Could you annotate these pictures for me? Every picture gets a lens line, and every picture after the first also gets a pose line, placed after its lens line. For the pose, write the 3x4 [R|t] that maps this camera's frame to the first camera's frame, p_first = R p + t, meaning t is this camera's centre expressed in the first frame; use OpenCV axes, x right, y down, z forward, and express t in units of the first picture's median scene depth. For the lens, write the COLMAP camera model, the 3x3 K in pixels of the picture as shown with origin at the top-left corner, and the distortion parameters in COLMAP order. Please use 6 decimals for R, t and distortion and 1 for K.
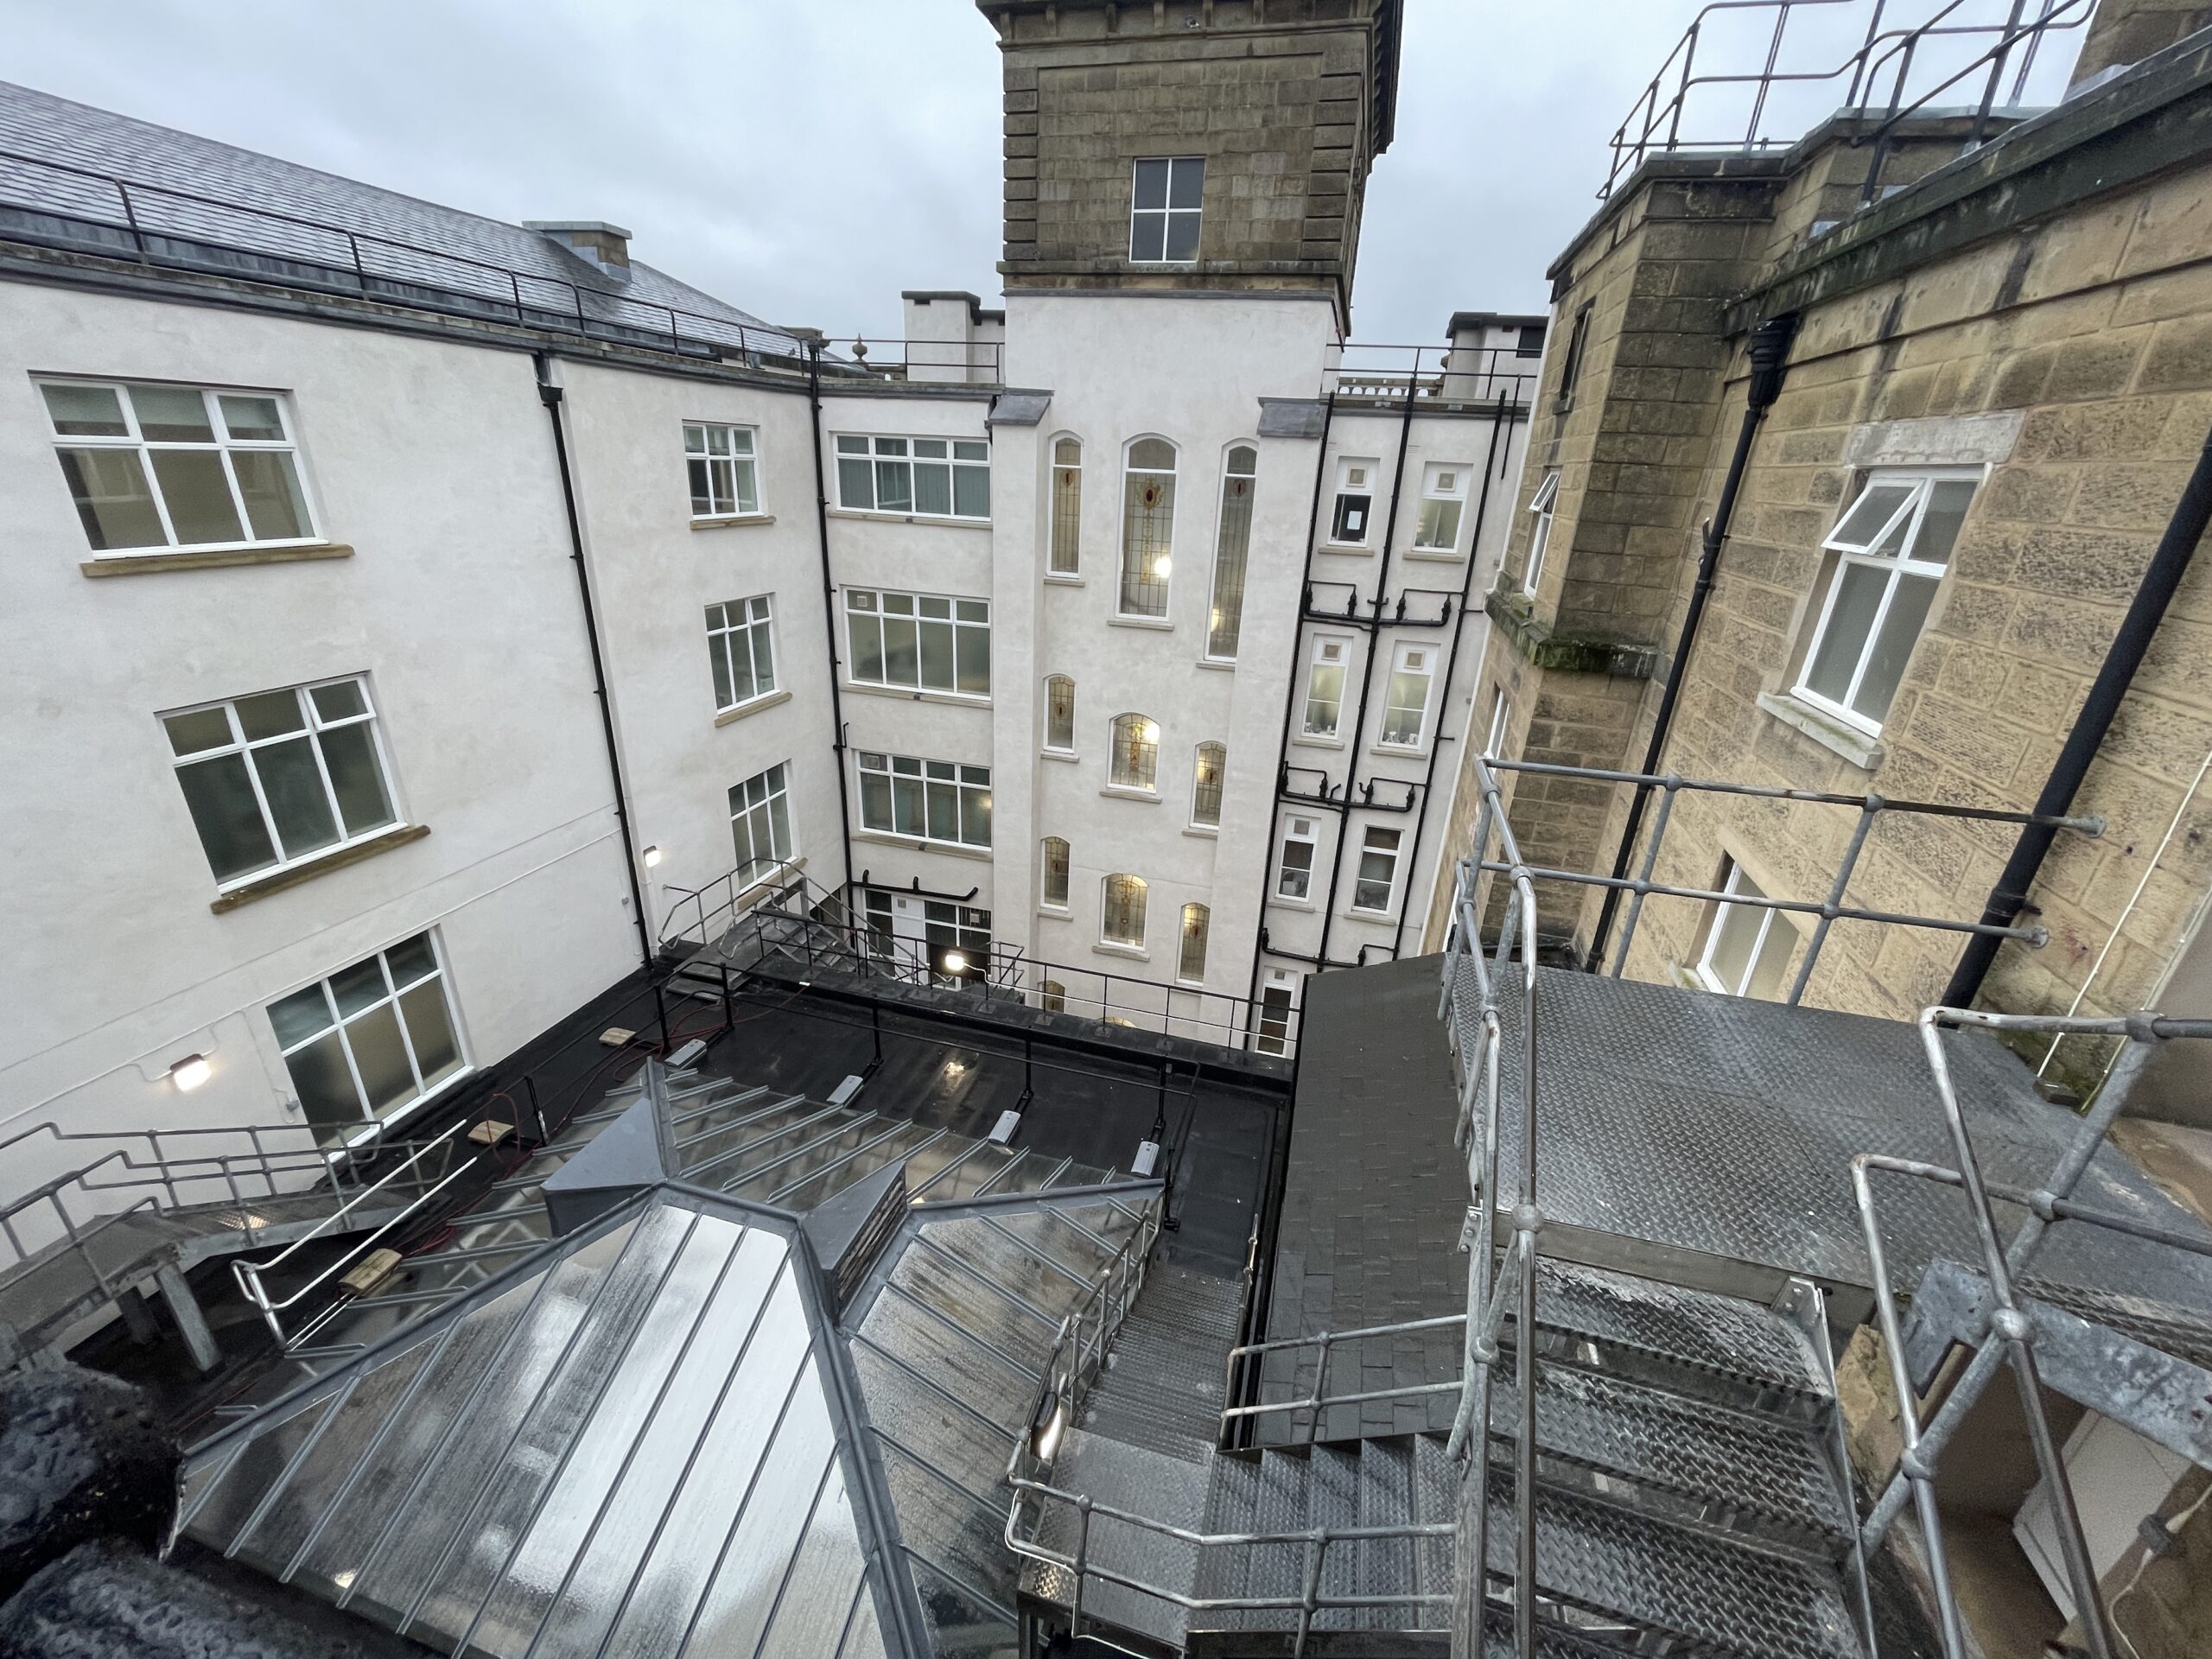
lens RADIAL K [[902.4, 0, 1125.5], [0, 902.4, 830.3], [0, 0, 1]] dist [0.003609, -0.000041]
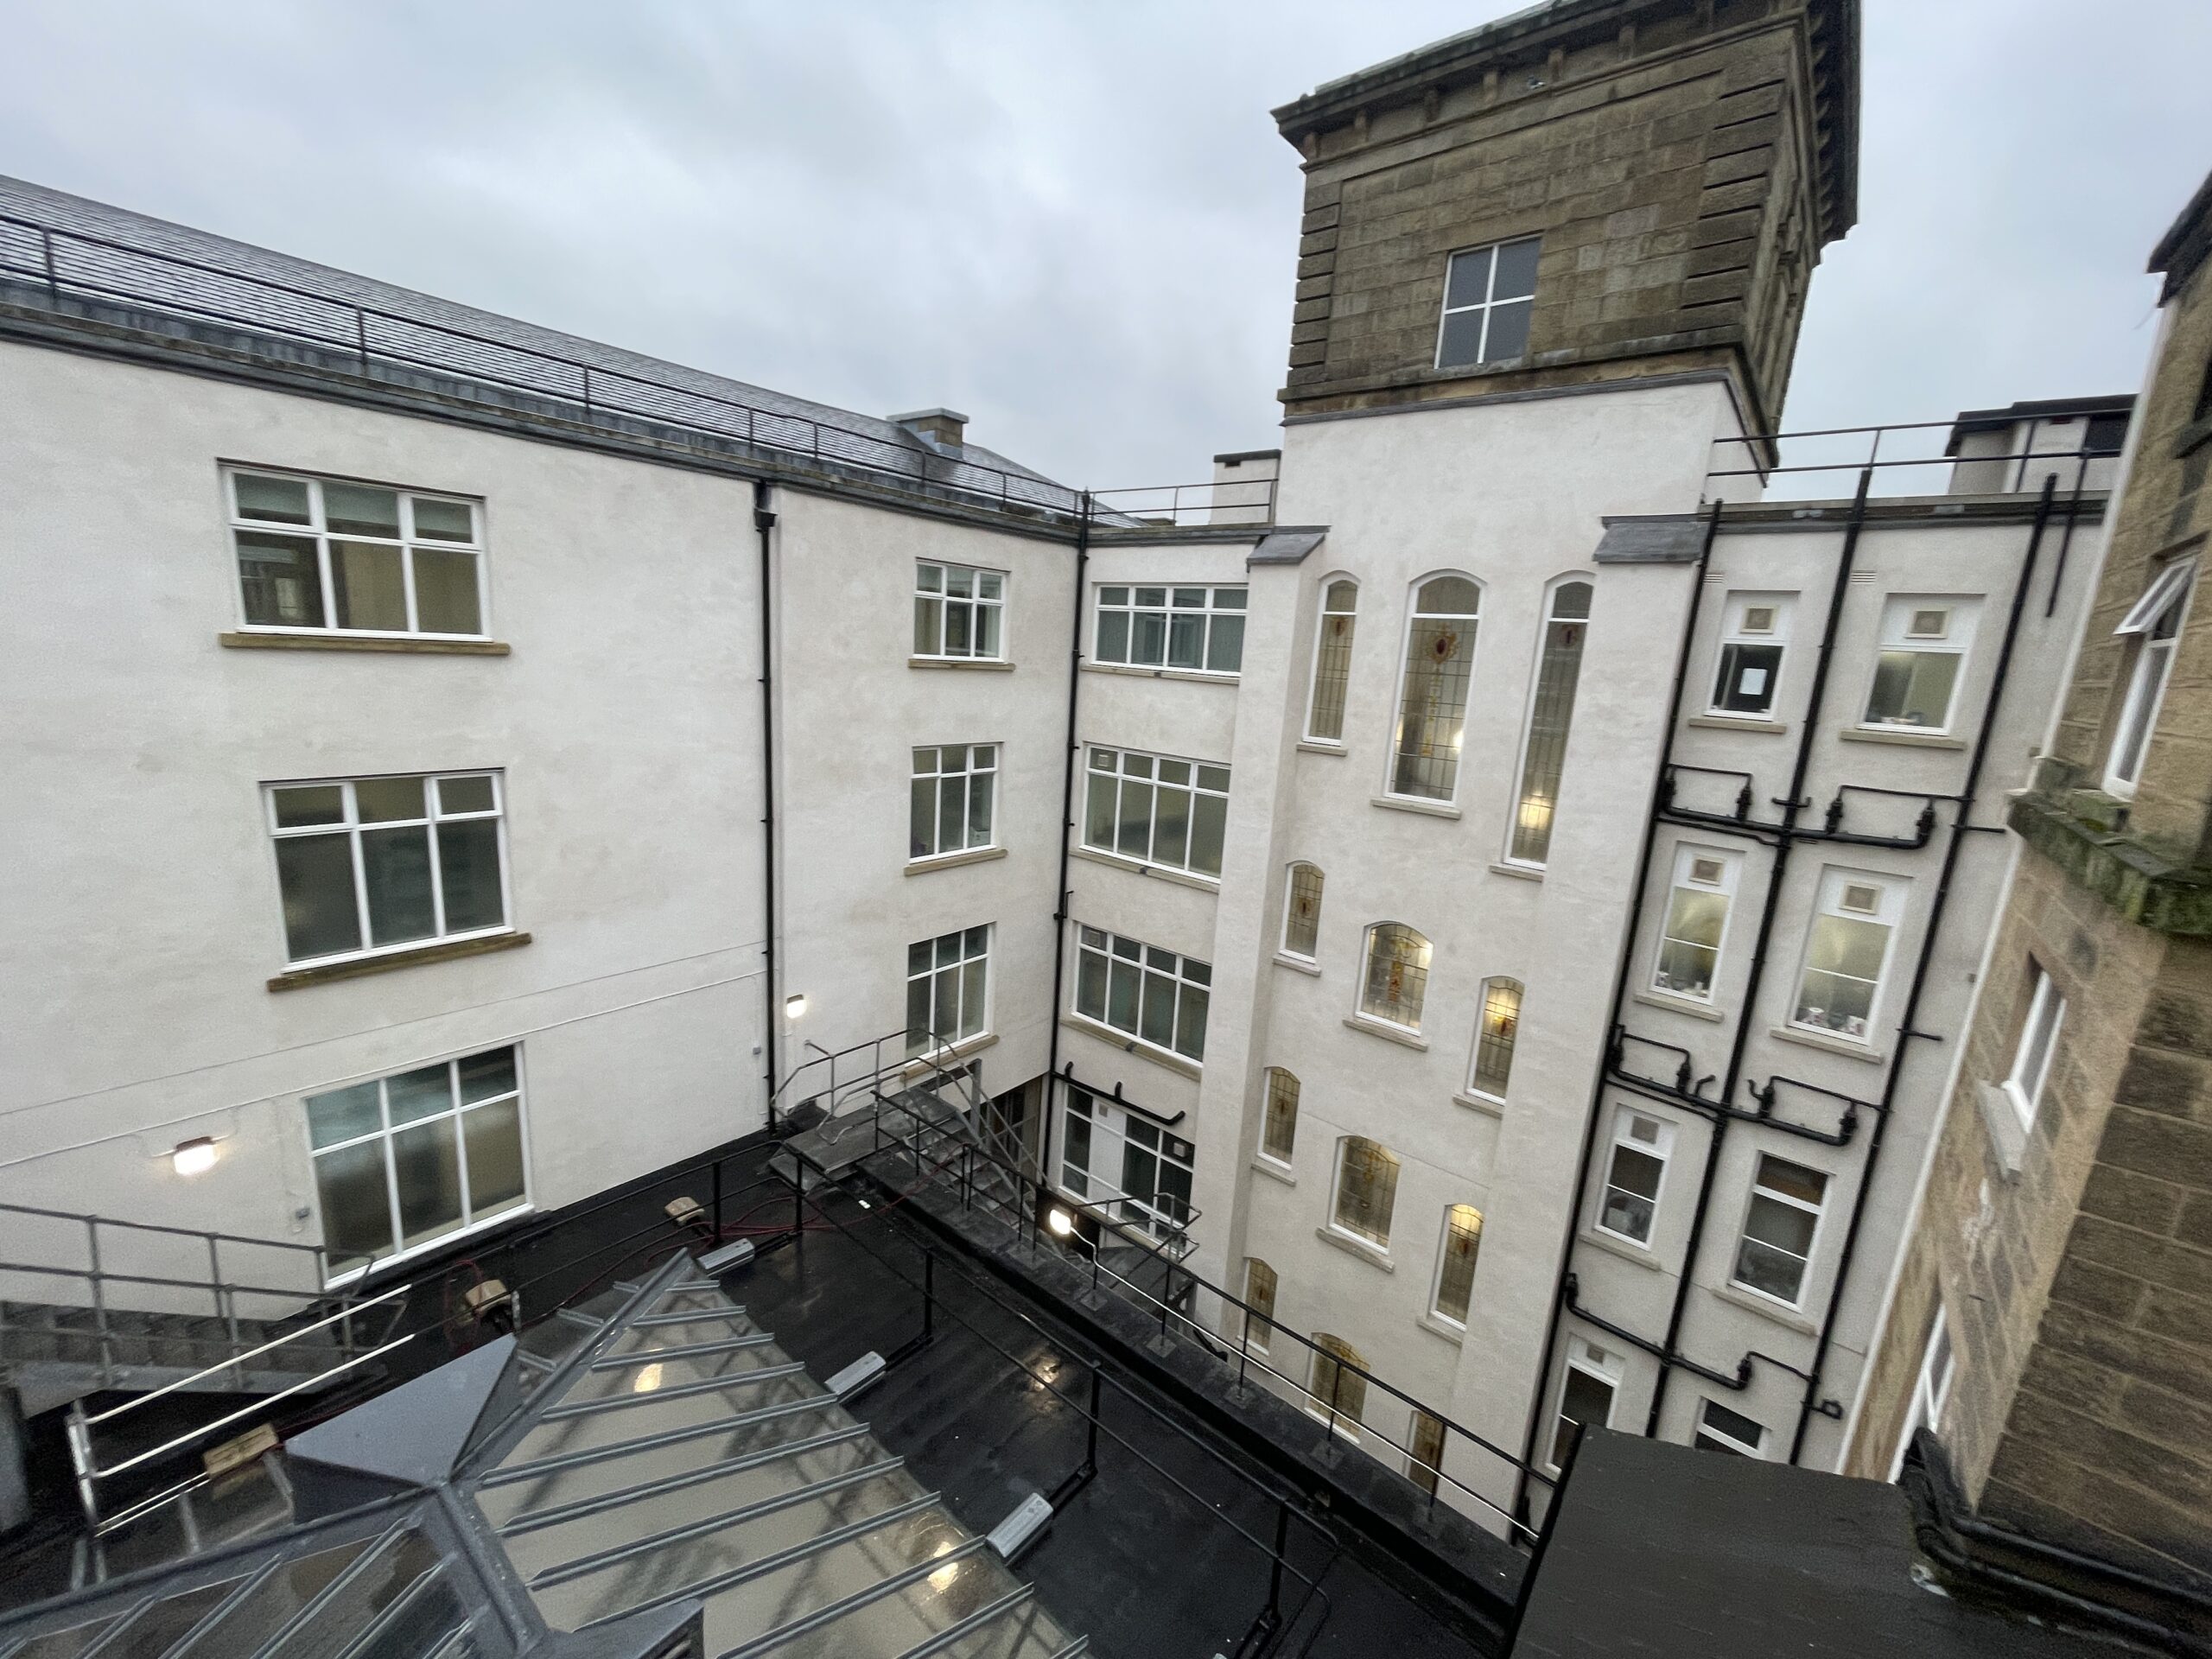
lens RADIAL K [[902.4, 0, 1115.6], [0, 902.4, 830.4], [0, 0, 1]] dist [0.003609, -0.000041]
pose [[0.908783, 0.093349, -0.406694, 0.112081], [-0.176909, 0.968919, -0.172917, -0.039684], [0.377912, 0.229091, 0.897051, 0.259819]]
